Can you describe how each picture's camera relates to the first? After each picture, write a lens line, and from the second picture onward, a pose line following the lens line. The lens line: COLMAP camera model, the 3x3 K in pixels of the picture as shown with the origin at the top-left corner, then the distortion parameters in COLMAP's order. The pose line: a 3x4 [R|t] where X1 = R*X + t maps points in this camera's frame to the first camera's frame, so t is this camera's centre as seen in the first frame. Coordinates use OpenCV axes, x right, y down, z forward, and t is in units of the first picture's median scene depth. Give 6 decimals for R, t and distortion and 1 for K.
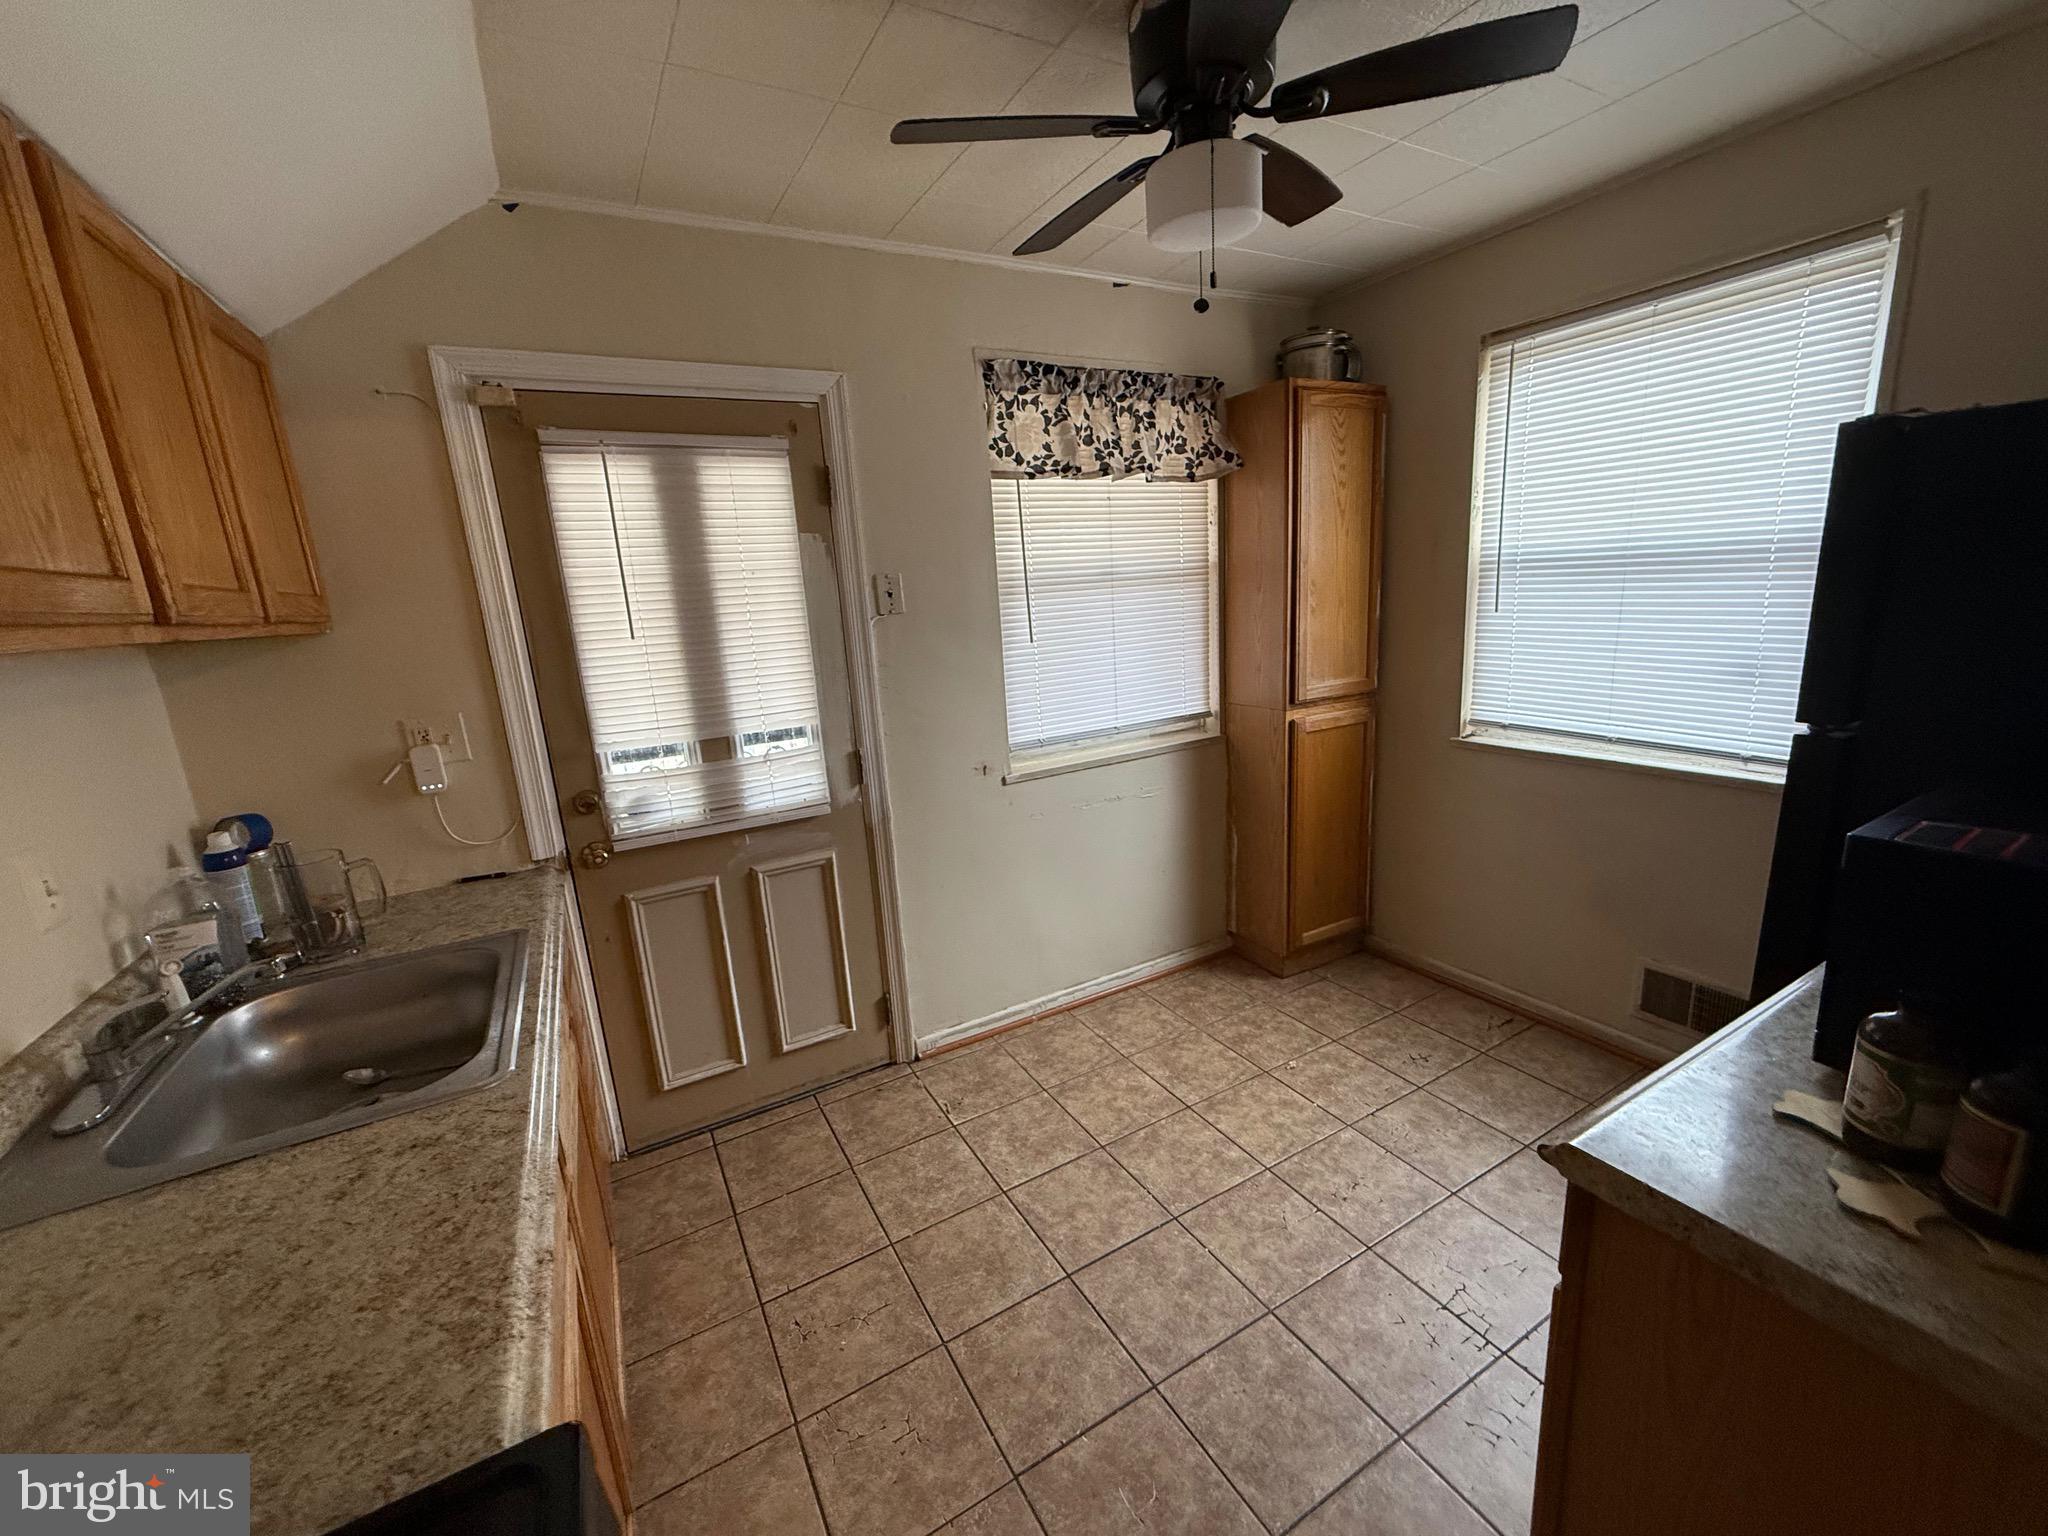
lens RADIAL K [[810.9, 0, 1018.2], [0, 810.9, 768.4], [0, 0, 1]] dist [-0.001629, -0.000067]
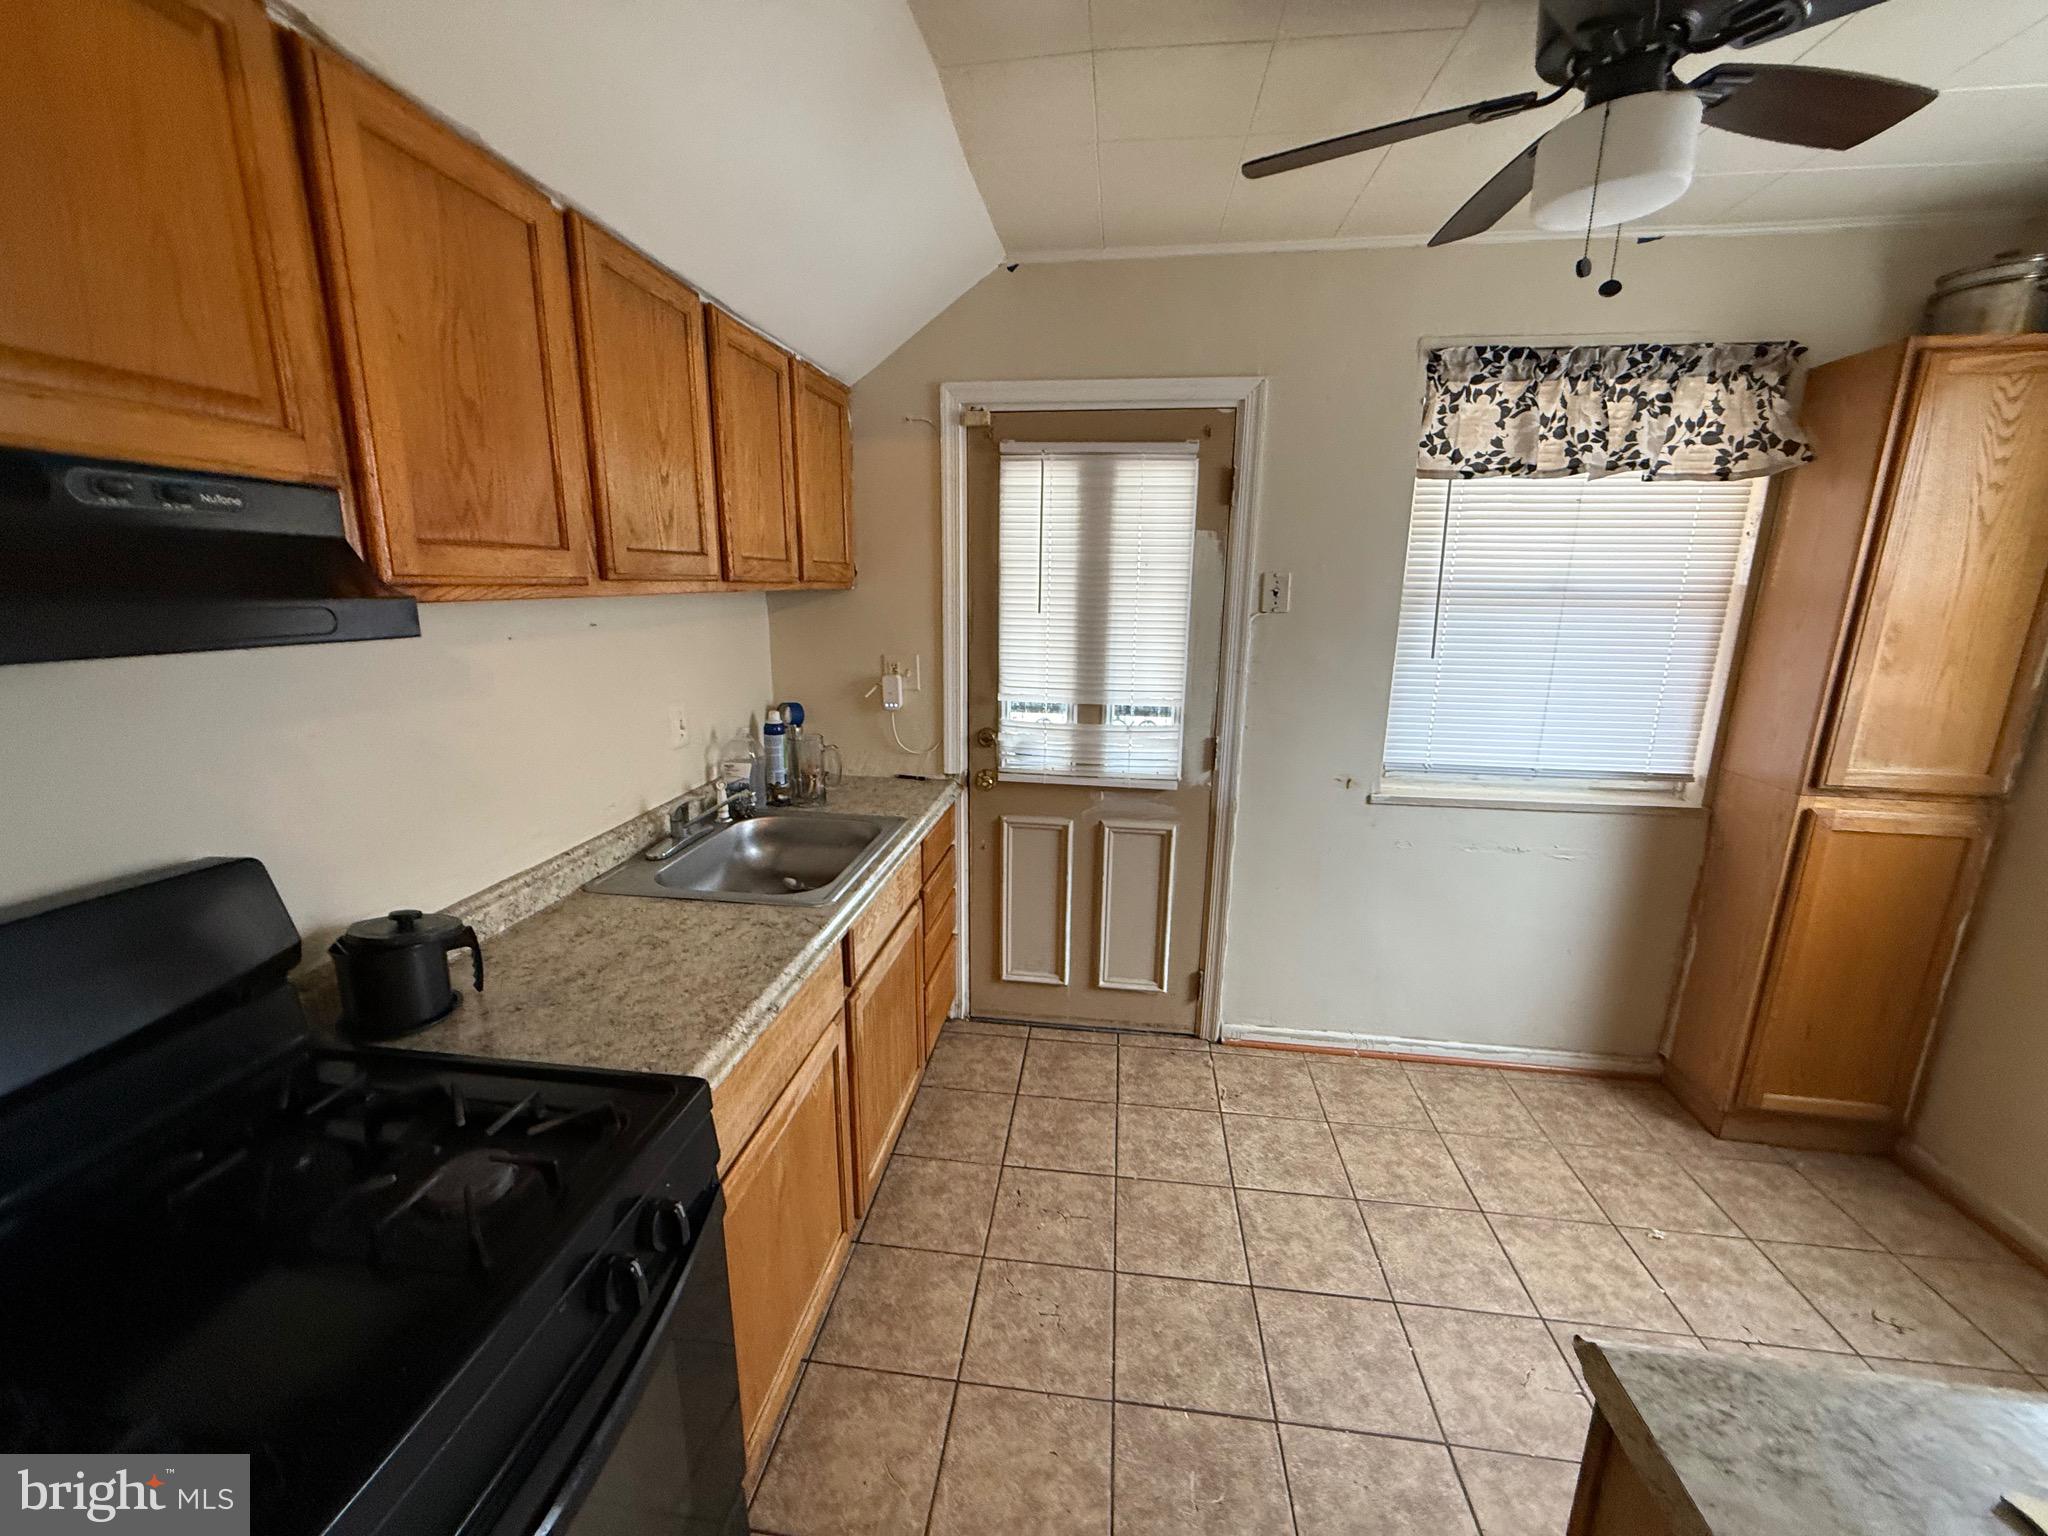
lens RADIAL K [[810.9, 0, 1018.2], [0, 810.9, 768.4], [0, 0, 1]] dist [-0.001629, -0.000067]
pose [[0.802021, 0.206230, -0.560564, 0.202134], [-0.191411, 0.977748, 0.085851, -0.025699], [0.565796, 0.038444, 0.823649, -0.013190]]
